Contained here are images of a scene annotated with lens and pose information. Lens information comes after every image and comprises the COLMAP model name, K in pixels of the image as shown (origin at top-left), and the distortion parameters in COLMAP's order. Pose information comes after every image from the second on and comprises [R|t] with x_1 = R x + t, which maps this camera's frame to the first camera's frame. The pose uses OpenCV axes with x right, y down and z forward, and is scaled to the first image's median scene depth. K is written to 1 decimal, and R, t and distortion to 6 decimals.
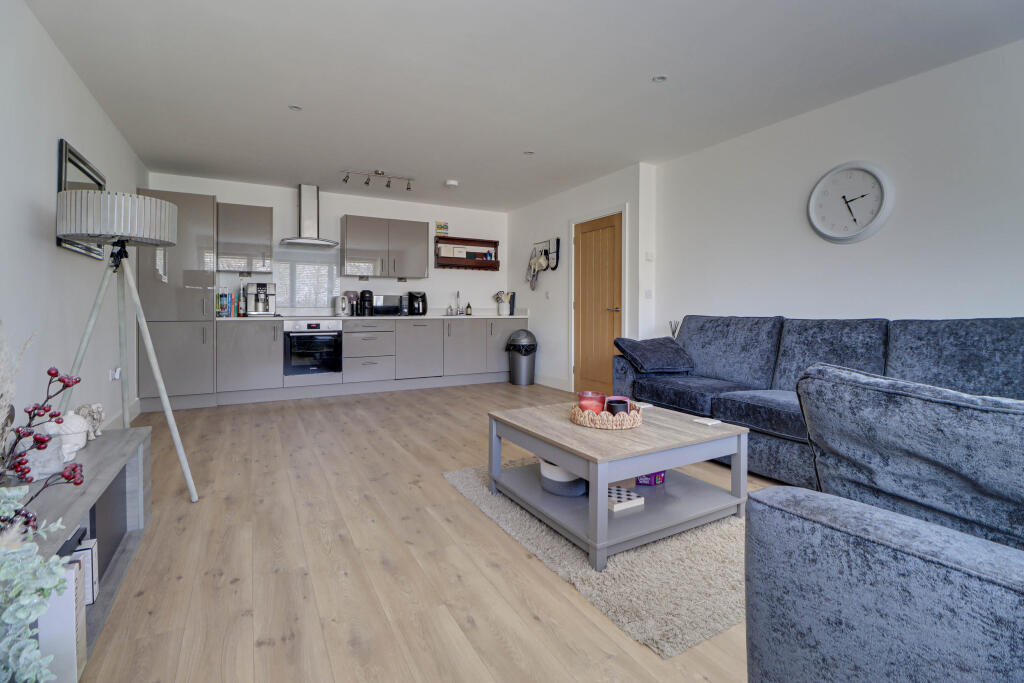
lens RADIAL K [[478.2, 0, 520.9], [0, 478.2, 317.6], [0, 0, 1]] dist [0.000448, -0.016446]
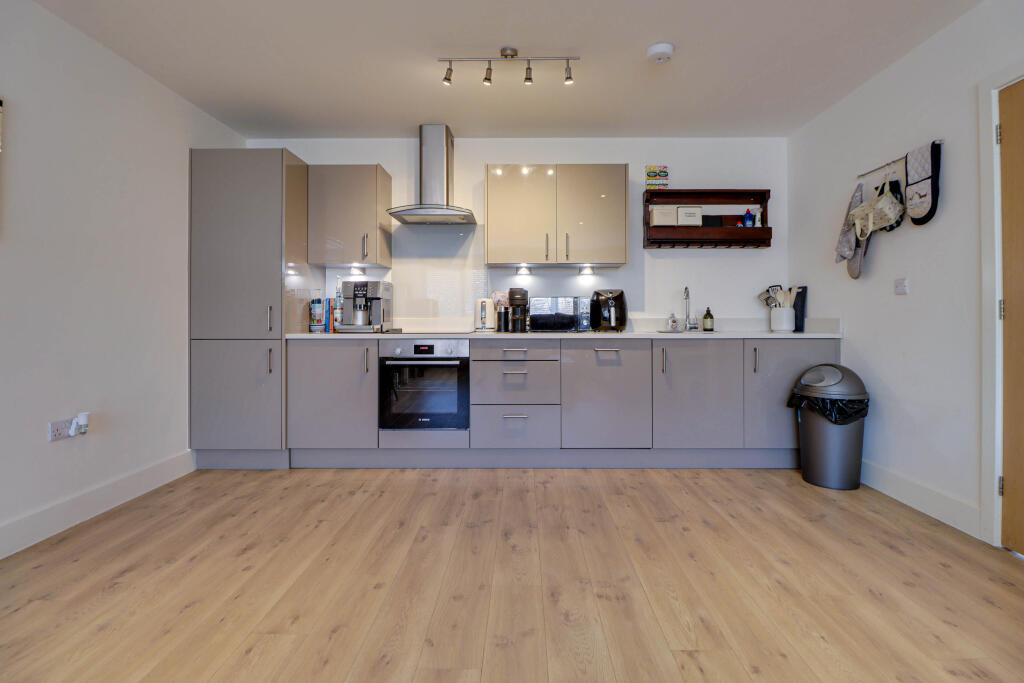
lens RADIAL K [[478.2, 0, 520.9], [0, 478.2, 317.6], [0, 0, 1]] dist [0.000448, -0.016446]
pose [[0.869566, -0.004381, -0.493797, -0.028490], [-0.007235, 0.999740, -0.021612, -0.008104], [0.493763, 0.022366, 0.869309, 0.461225]]
